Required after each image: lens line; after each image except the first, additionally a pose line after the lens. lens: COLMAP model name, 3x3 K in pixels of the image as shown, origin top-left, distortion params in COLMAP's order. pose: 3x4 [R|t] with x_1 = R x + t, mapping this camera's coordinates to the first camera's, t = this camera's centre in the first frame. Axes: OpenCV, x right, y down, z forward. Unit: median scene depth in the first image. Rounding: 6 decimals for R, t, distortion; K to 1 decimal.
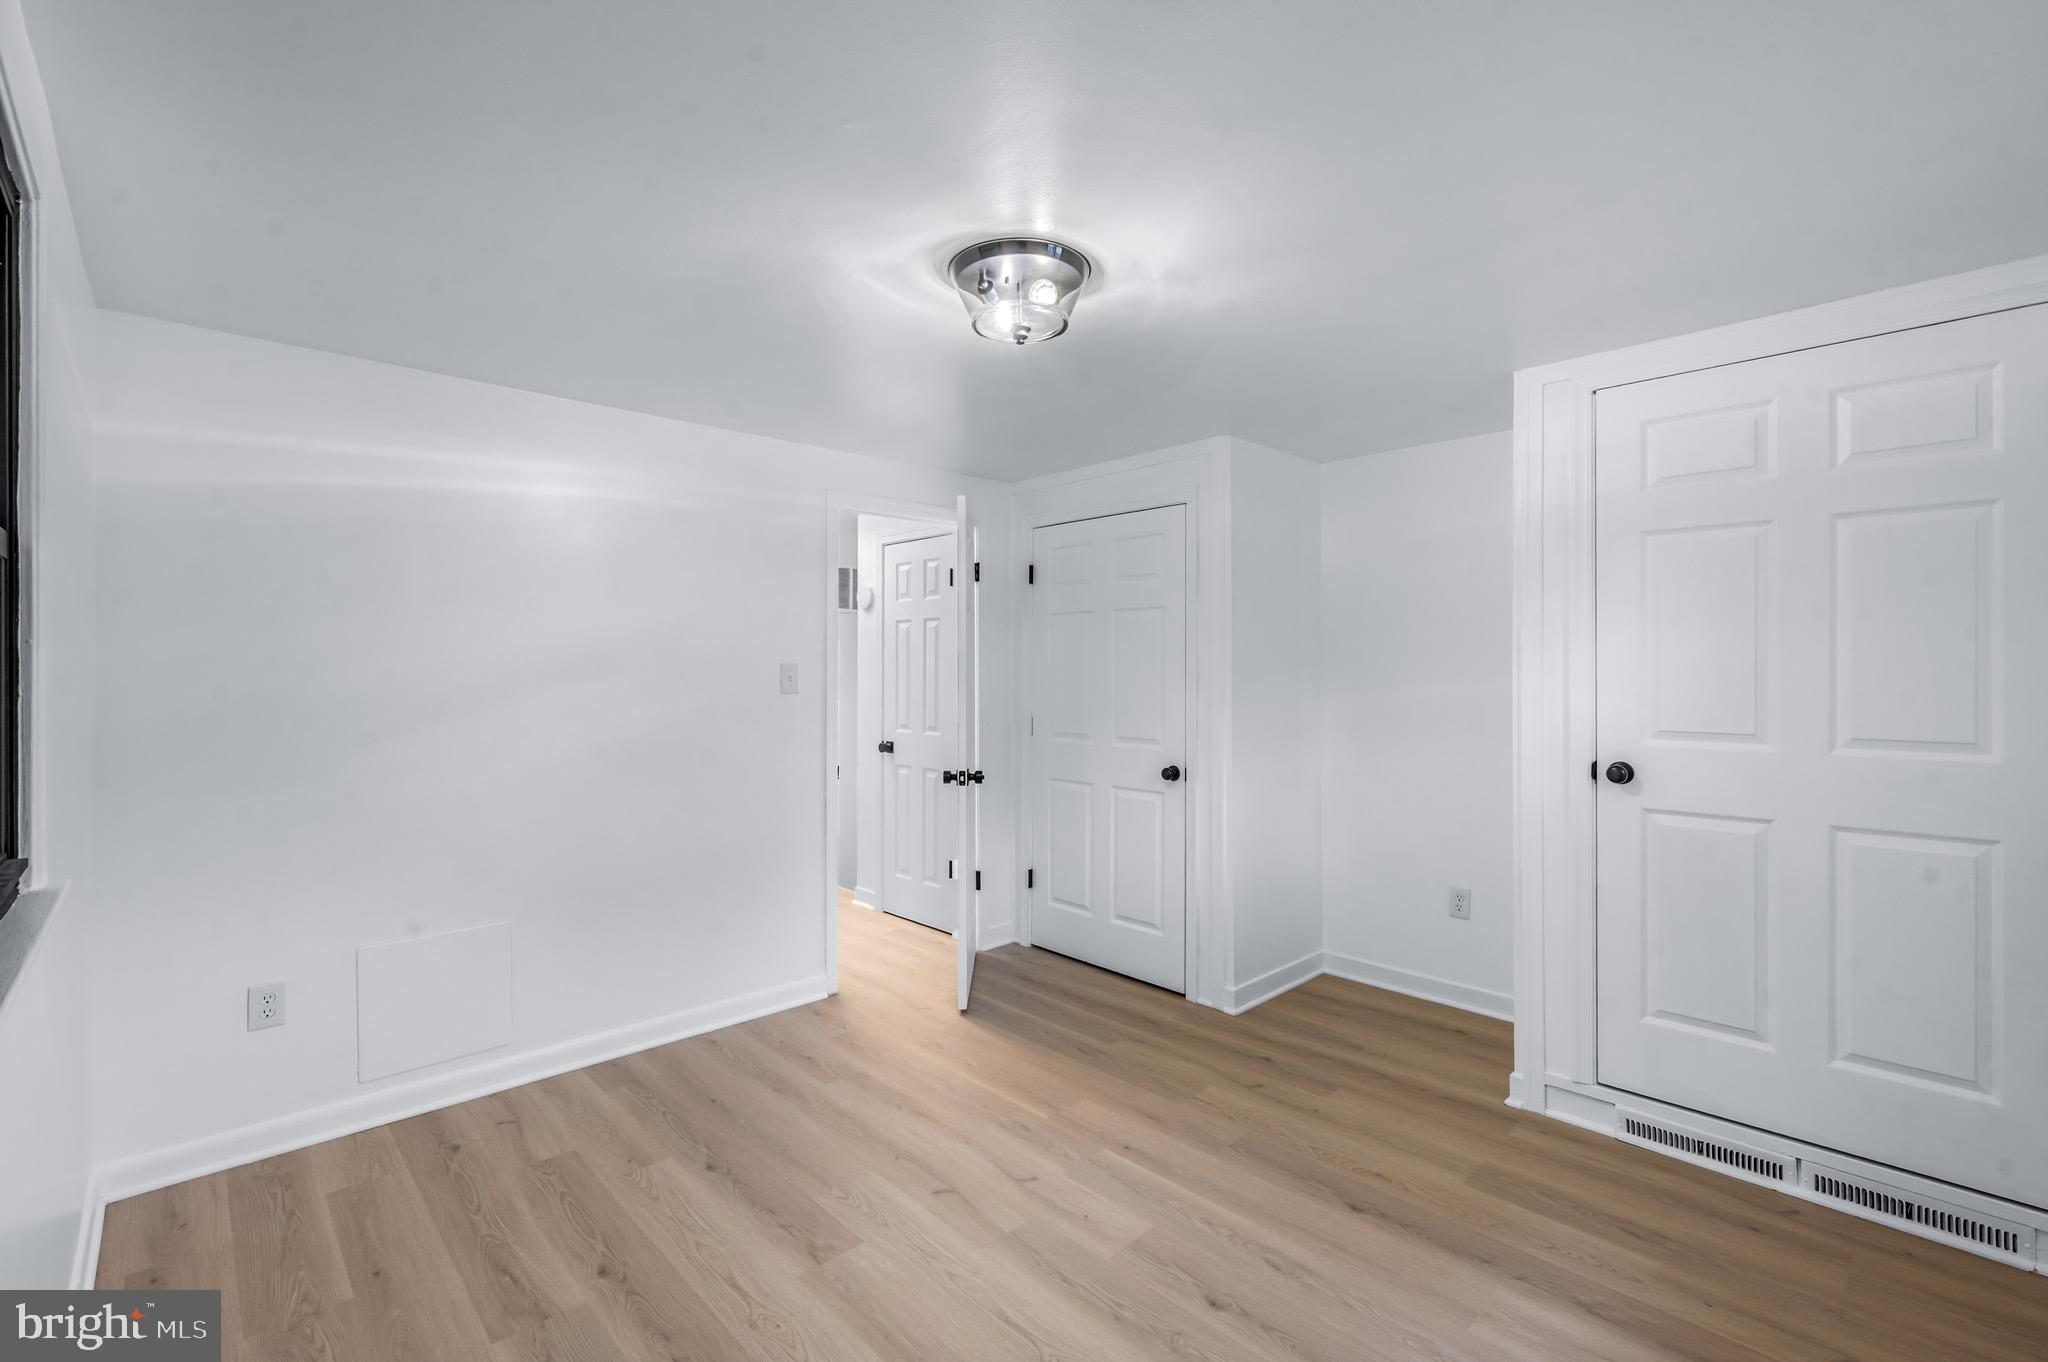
lens RADIAL K [[888.9, 0, 1027.4], [0, 888.9, 668.6], [0, 0, 1]] dist [-0.000606, -0.000190]
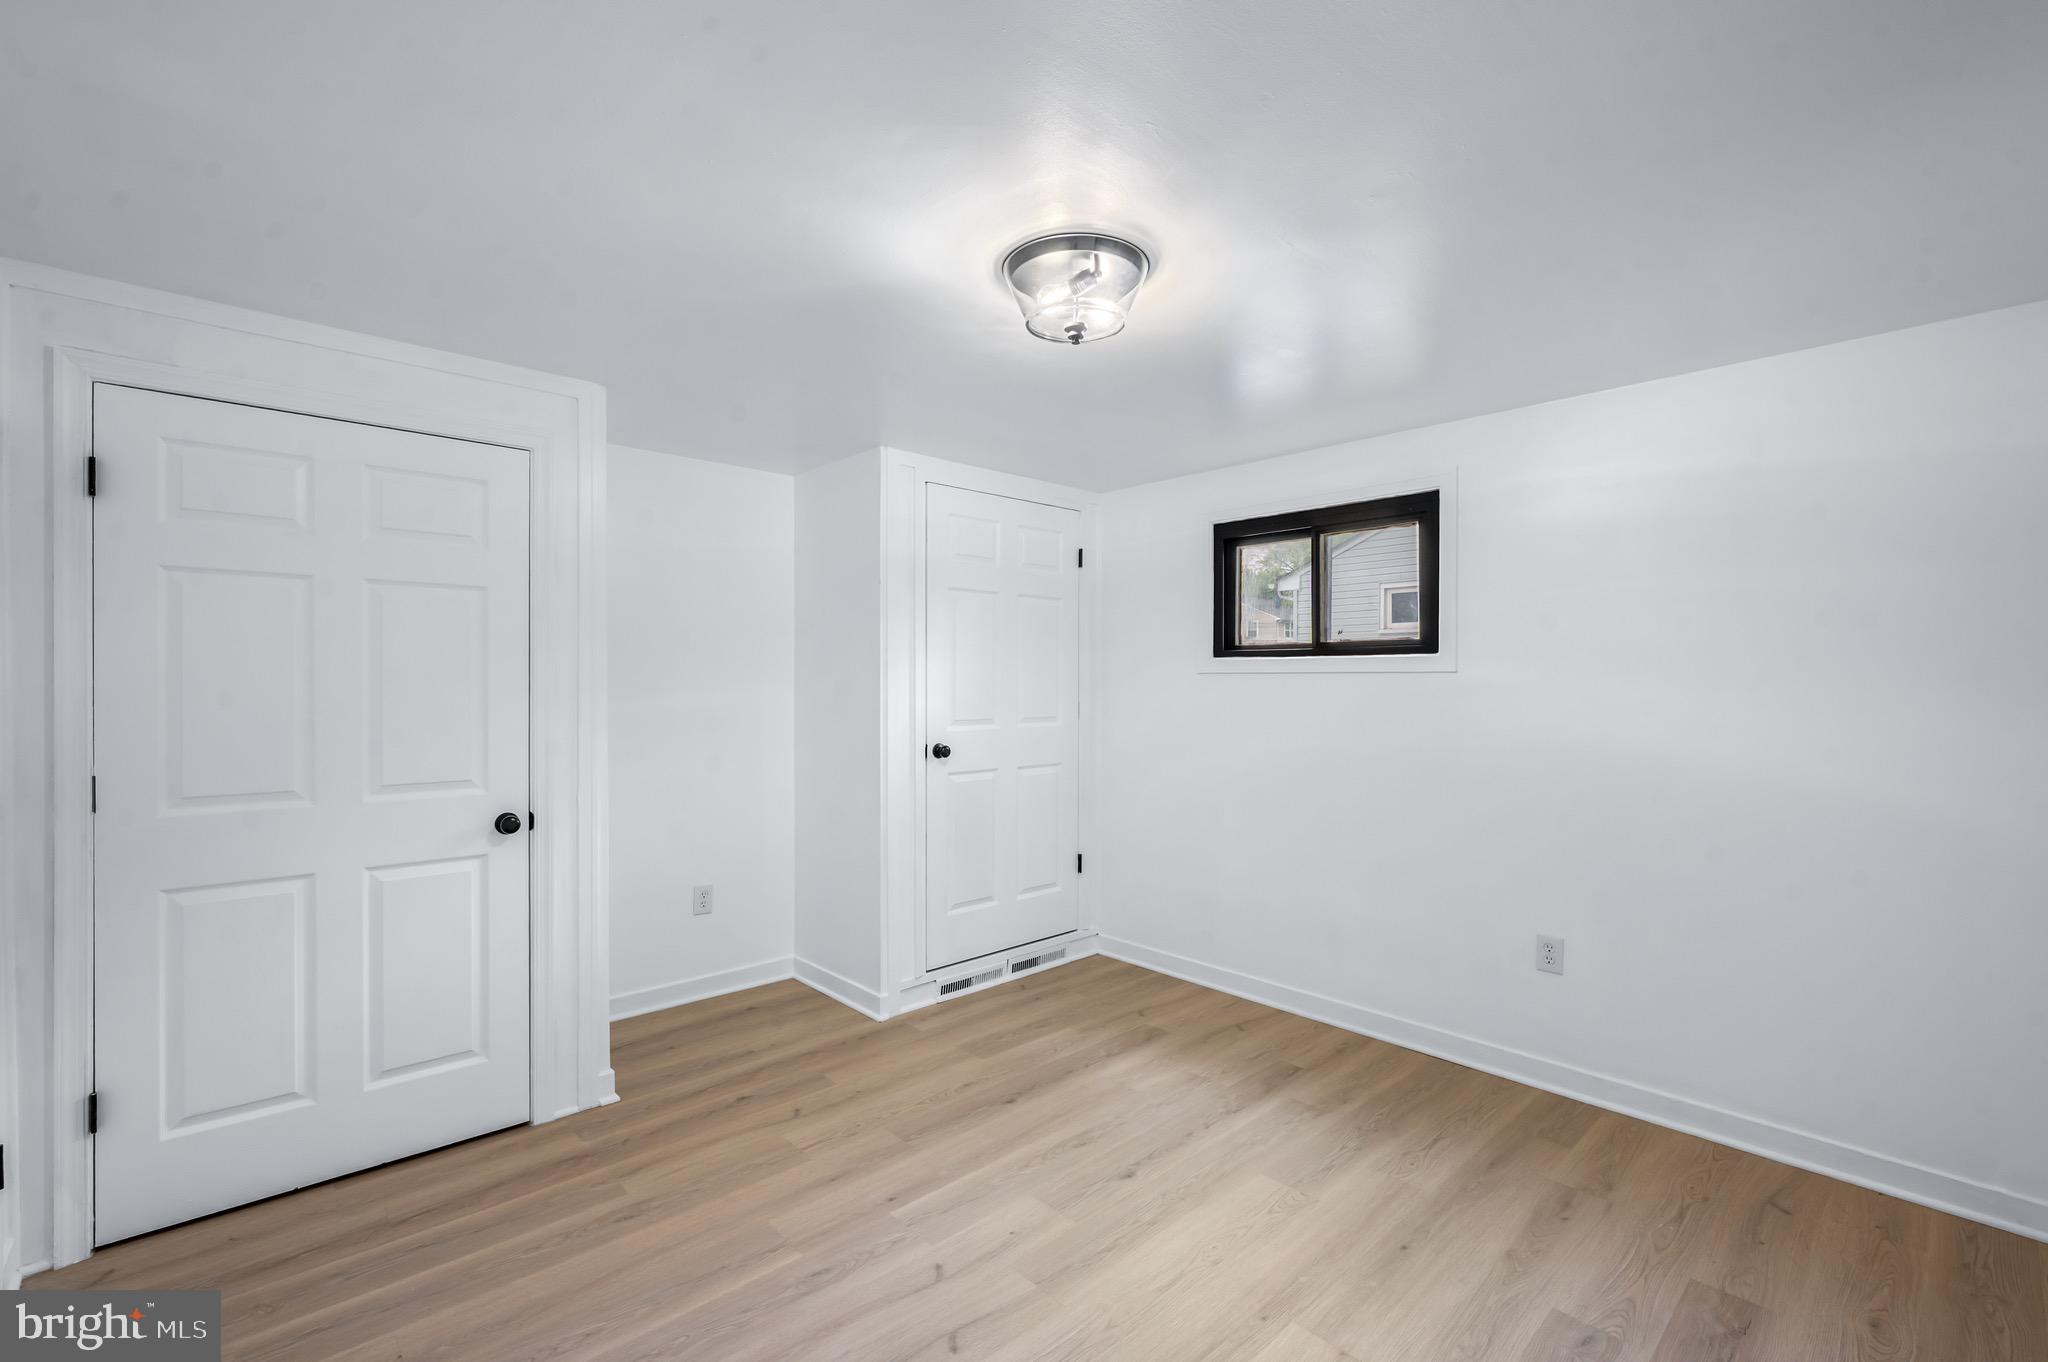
lens RADIAL K [[872.7, 0, 1050.0], [0, 872.7, 682.1], [0, 0, 1]] dist [-0.000316, -0.000137]
pose [[0.015464, 0.000314, 0.999880, -0.741815], [-0.004464, 0.999990, -0.000245, 0.003847], [-0.999870, -0.004460, 0.015465, 0.776834]]
